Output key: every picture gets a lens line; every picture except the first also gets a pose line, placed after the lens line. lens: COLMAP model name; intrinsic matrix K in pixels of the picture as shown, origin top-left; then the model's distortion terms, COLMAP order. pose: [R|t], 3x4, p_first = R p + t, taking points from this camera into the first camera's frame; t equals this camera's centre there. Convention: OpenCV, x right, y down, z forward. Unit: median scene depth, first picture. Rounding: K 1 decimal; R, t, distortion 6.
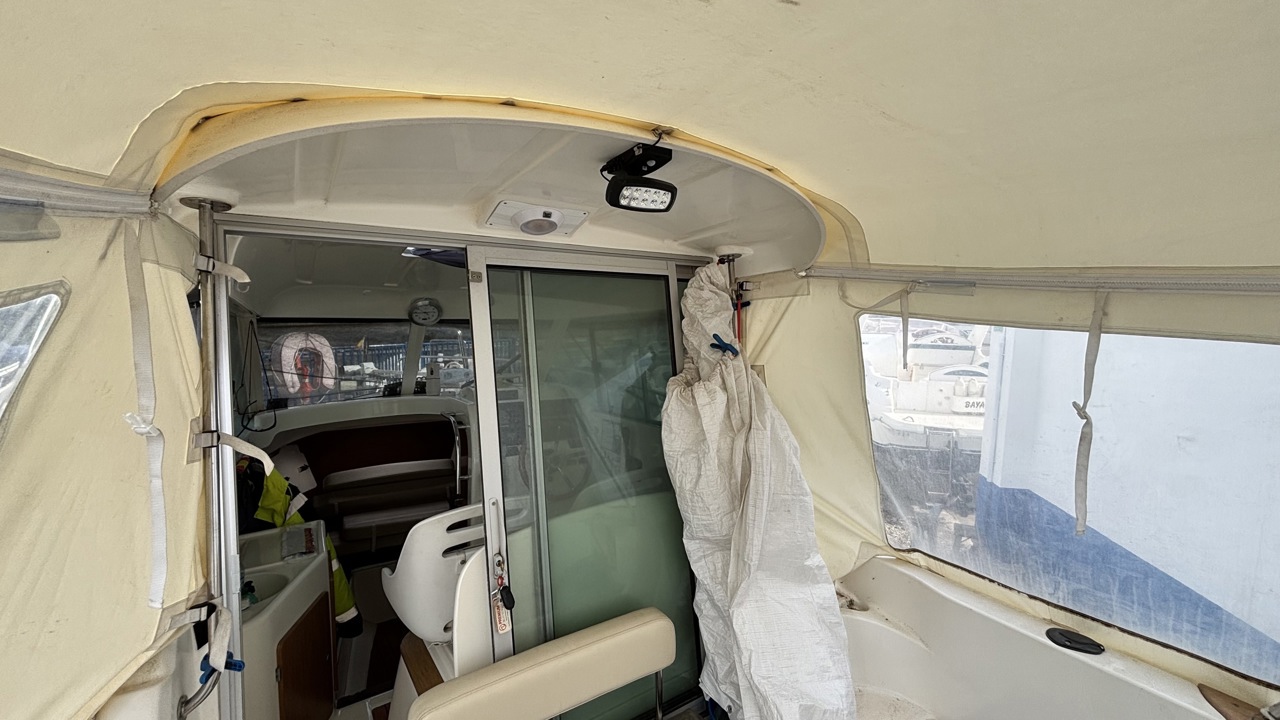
lens RADIAL K [[513.7, 0, 636.3], [0, 513.7, 356.1], [0, 0, 1]] dist [0.006101, -0.001627]
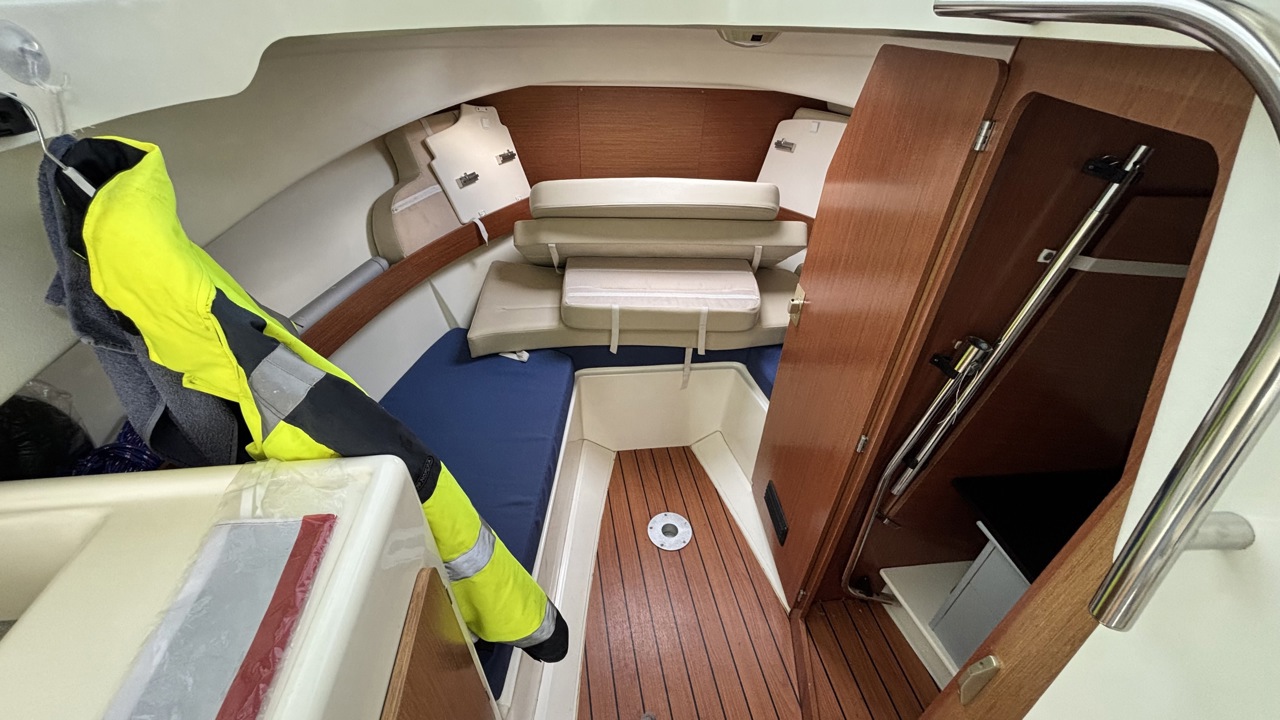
lens RADIAL K [[513.7, 0, 635.5], [0, 513.7, 365.8], [0, 0, 1]] dist [0.006101, -0.001627]
pose [[0.889186, 0.291925, -0.352318, -0.332949], [-0.048362, 0.825669, 0.562078, 0.108394], [0.454983, -0.482753, 0.748291, 0.673792]]
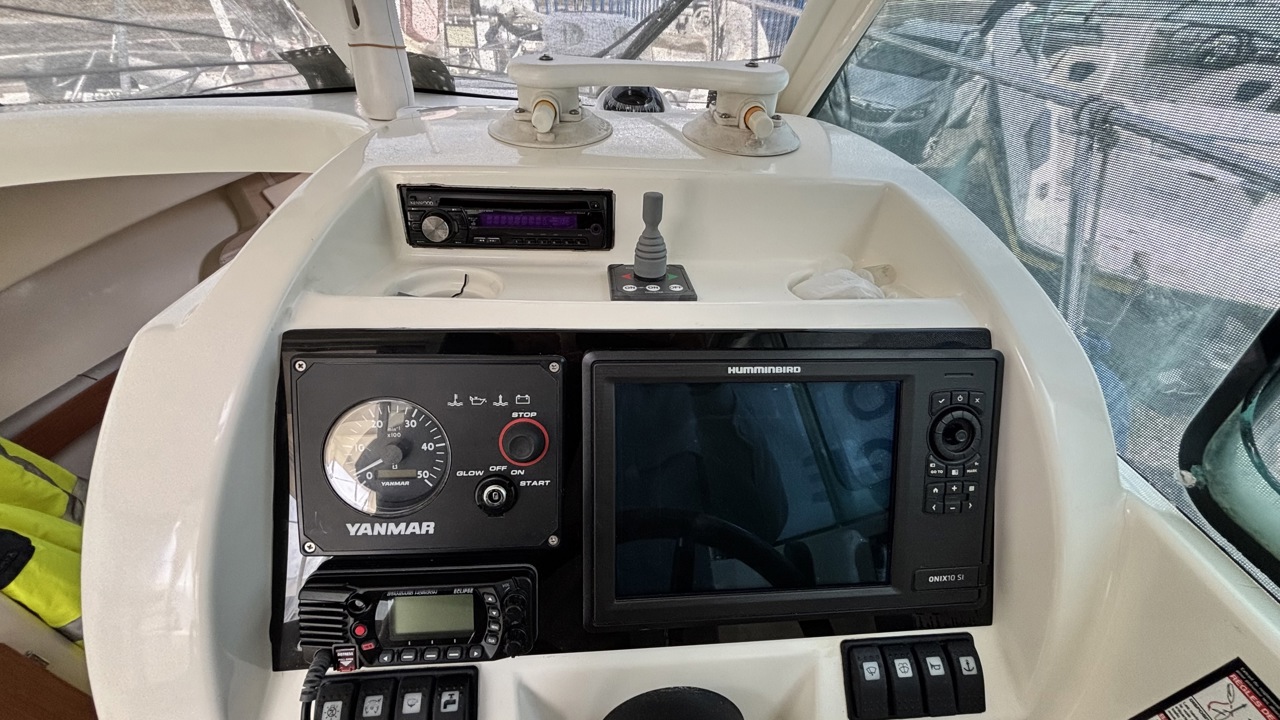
lens RADIAL K [[513.7, 0, 639.1], [0, 513.7, 362.3], [0, 0, 1]] dist [0.006101, -0.001627]
pose [[0.878545, 0.321784, -0.353007, -0.137931], [-0.065867, 0.813587, 0.577700, 0.015175], [0.473096, -0.484284, 0.735968, 0.773889]]
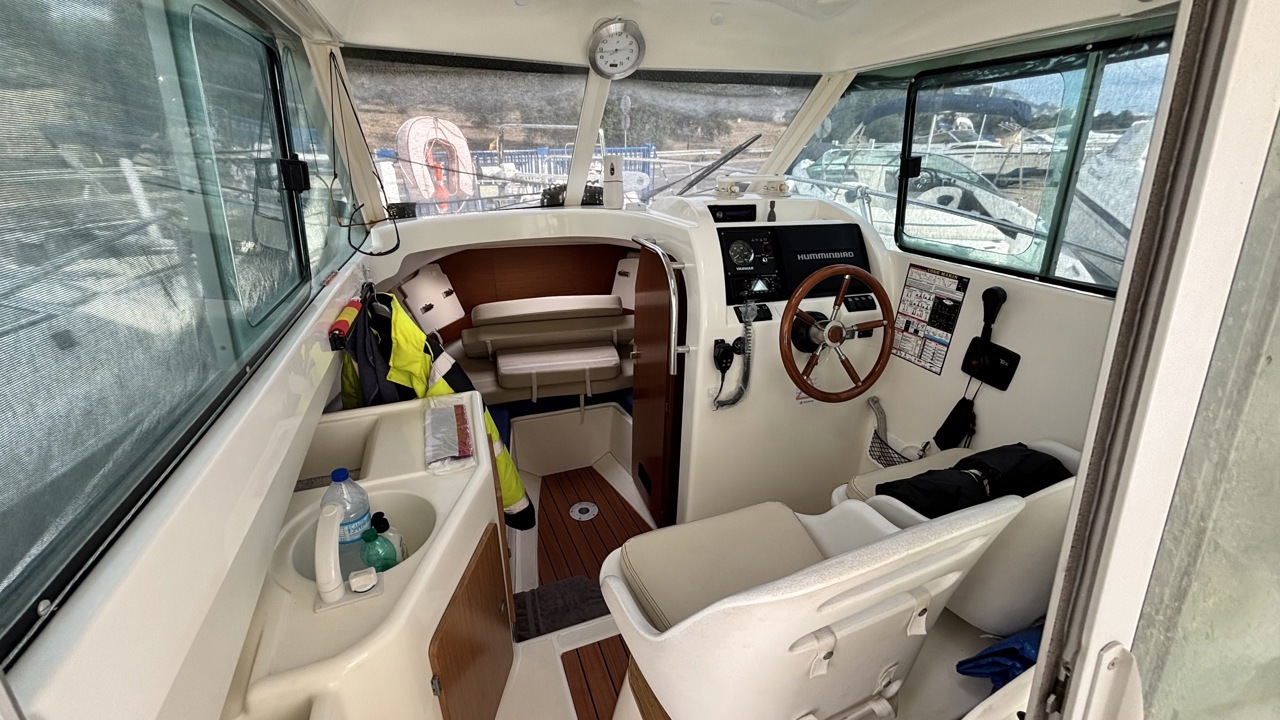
lens RADIAL K [[513.7, 0, 646.3], [0, 513.7, 351.8], [0, 0, 1]] dist [0.006101, -0.001627]
pose [[0.976373, 0.096886, -0.193153, -0.201678], [-0.028164, 0.943285, 0.330787, 0.029311], [0.214247, -0.317532, 0.923727, 0.332501]]
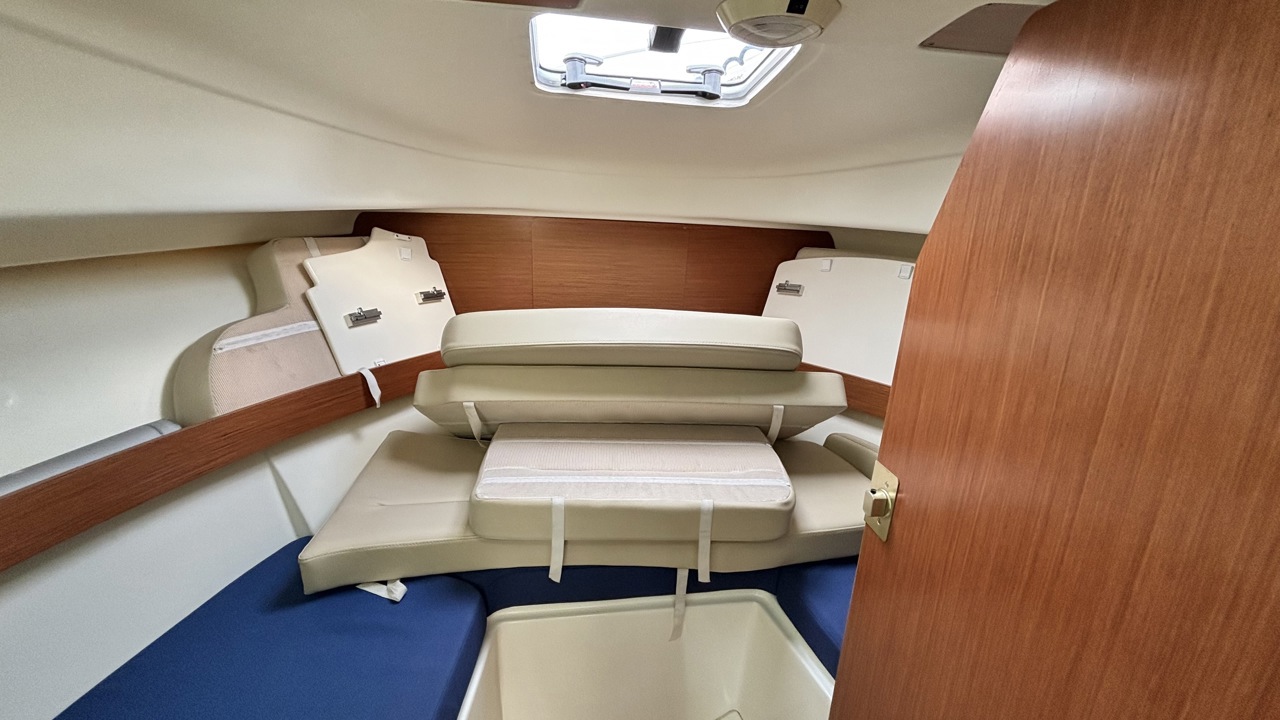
lens RADIAL K [[513.7, 0, 640.2], [0, 513.7, 361.5], [0, 0, 1]] dist [0.006101, -0.001627]
pose [[0.906471, 0.153189, -0.393501, -0.398942], [-0.061283, 0.969735, 0.236342, 0.196010], [0.417797, -0.190123, 0.888425, 0.847341]]
